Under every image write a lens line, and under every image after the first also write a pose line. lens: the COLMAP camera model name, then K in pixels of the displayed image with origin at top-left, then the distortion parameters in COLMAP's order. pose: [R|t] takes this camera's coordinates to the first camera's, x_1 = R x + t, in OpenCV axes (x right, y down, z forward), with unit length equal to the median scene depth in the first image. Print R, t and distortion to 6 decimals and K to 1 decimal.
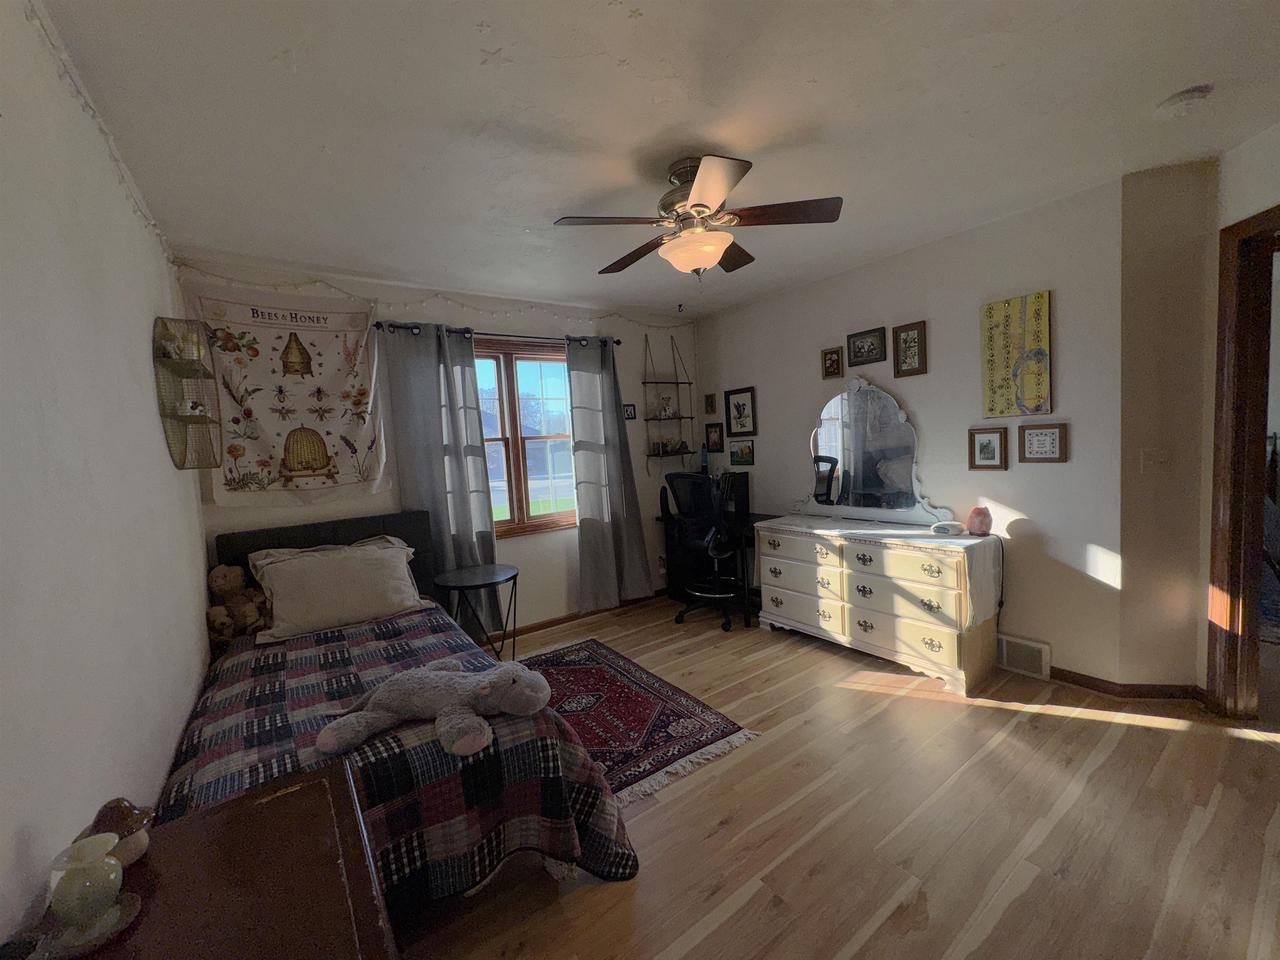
lens RADIAL K [[509.6, 0, 638.3], [0, 509.6, 481.8], [0, 0, 1]] dist [0.000002, 0.000303]
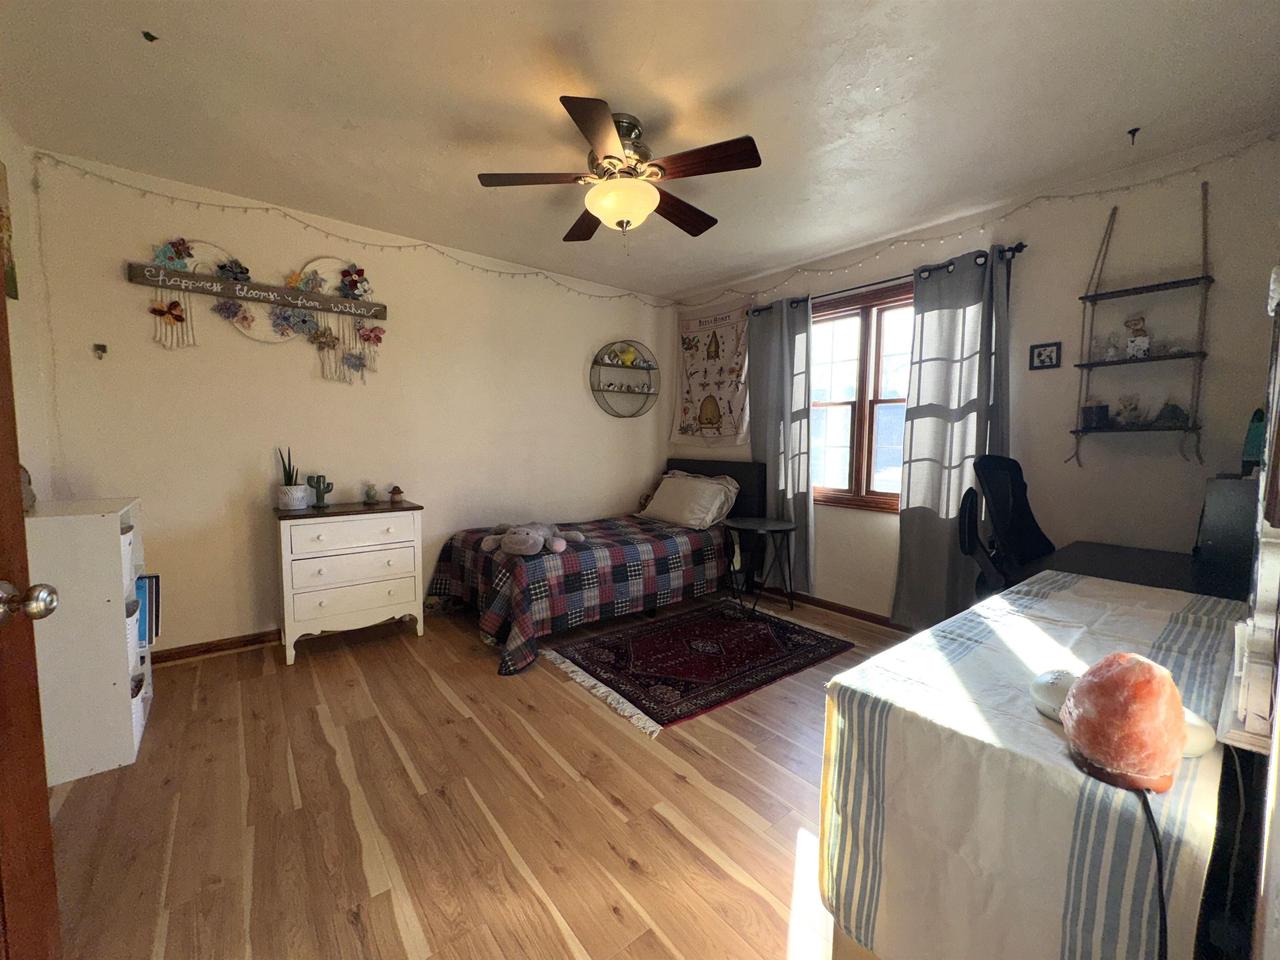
lens RADIAL K [[509.6, 0, 637.6], [0, 509.6, 480.0], [0, 0, 1]] dist [0.000002, 0.000303]
pose [[0.051696, 0.136983, -0.989224, 0.779566], [-0.093298, 0.986878, 0.131782, -0.035975], [0.994295, 0.085480, 0.063798, 0.665334]]
